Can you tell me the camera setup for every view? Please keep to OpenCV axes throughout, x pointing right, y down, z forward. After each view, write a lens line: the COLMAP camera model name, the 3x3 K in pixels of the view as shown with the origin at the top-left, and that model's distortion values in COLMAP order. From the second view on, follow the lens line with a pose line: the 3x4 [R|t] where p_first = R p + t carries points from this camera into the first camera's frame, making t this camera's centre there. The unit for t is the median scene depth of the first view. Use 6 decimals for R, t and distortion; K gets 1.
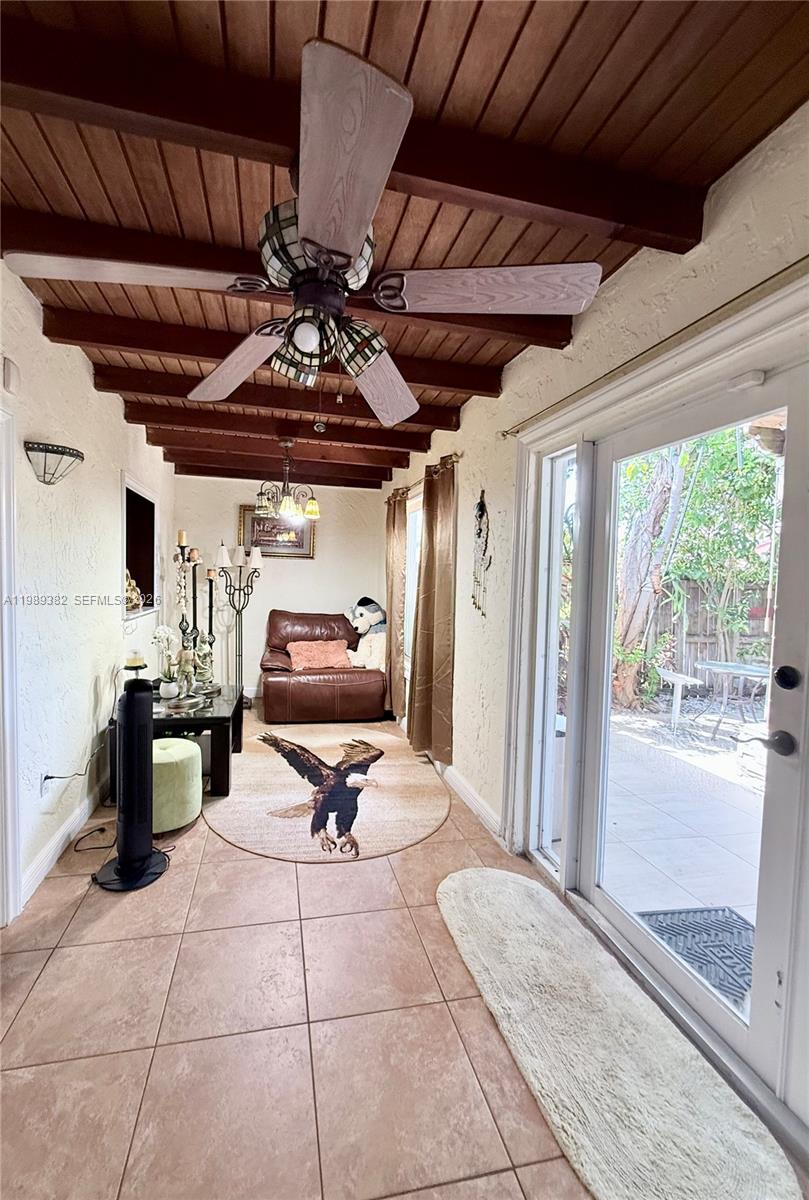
lens RADIAL K [[484.6, 0, 405.1], [0, 484.6, 603.0], [0, 0, 1]] dist [0.000840, 0.000044]
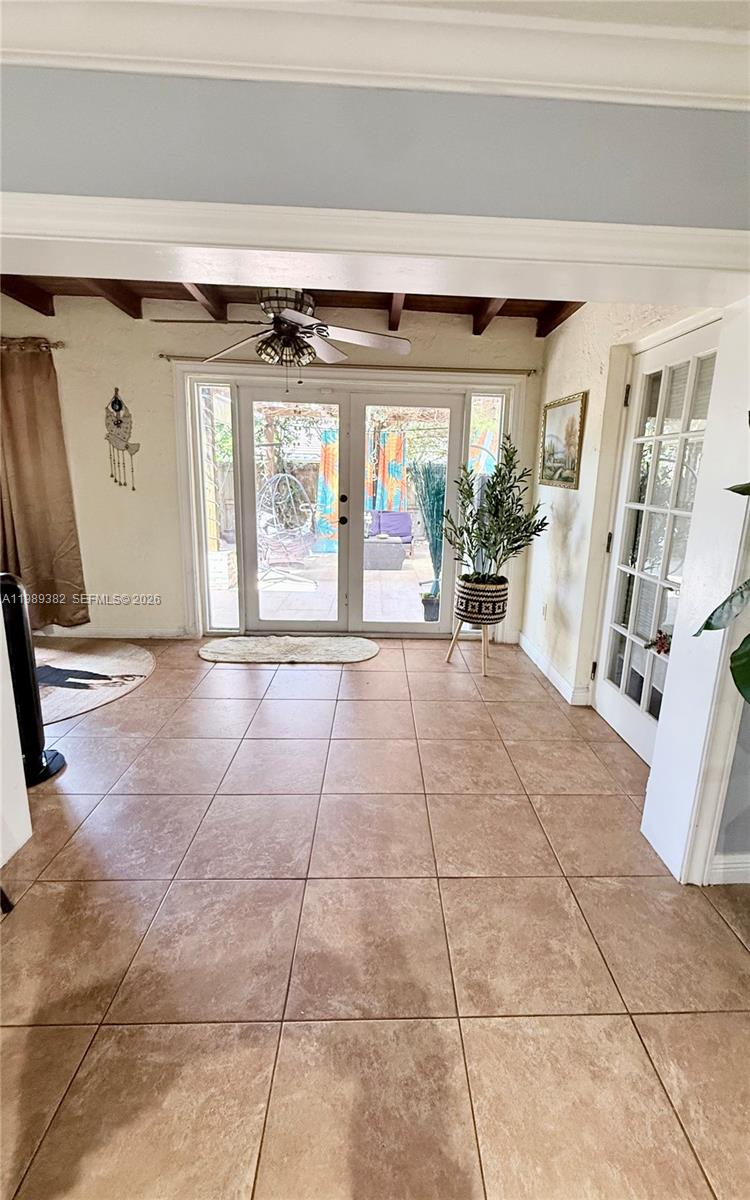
lens RADIAL K [[497.0, 0, 397.9], [0, 497.0, 578.4], [0, 0, 1]] dist [-0.001206, 0.000052]
pose [[0.145406, -0.227809, 0.962788, -1.220326], [0.027740, 0.973686, 0.226198, -0.028762], [-0.988983, -0.006183, 0.147900, 0.107220]]
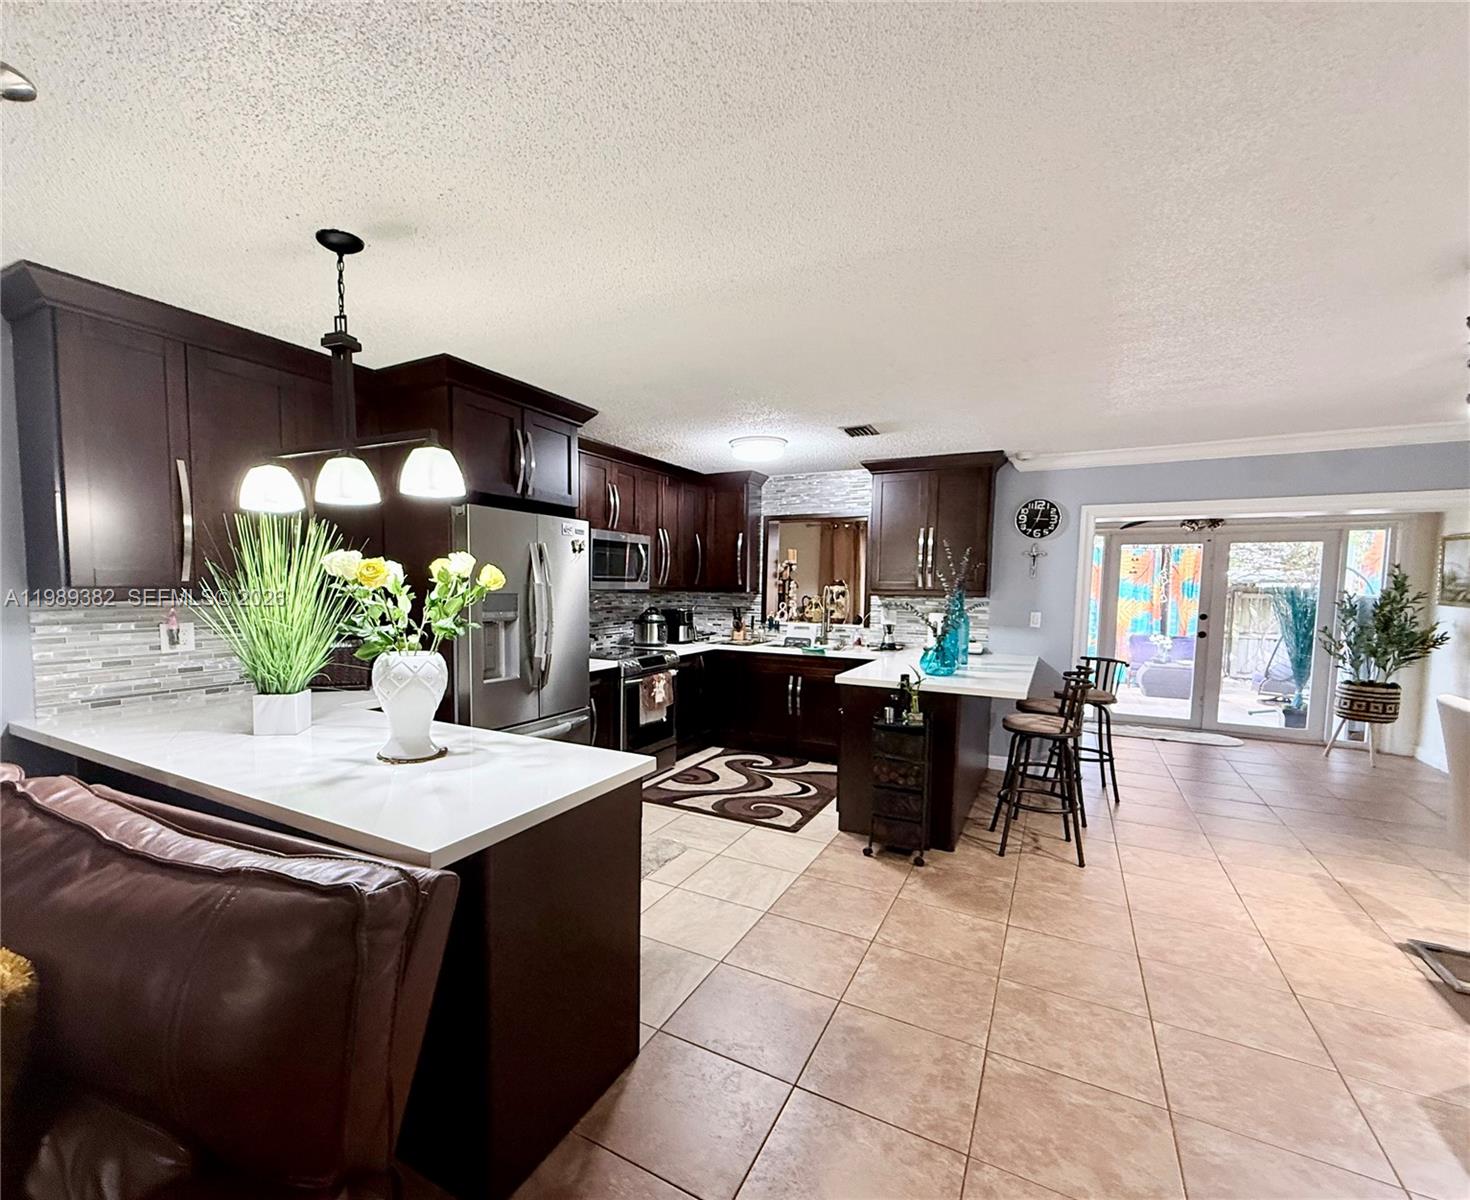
lens RADIAL K [[674.9, 0, 671.3], [0, 674.9, 632.9], [0, 0, 1]] dist [-0.002420, 0.004245]
pose [[0.660621, -0.072980, 0.747164, -3.116966], [0.046085, 0.997329, 0.056668, -0.111135], [-0.749304, -0.003003, 0.662220, 0.338072]]
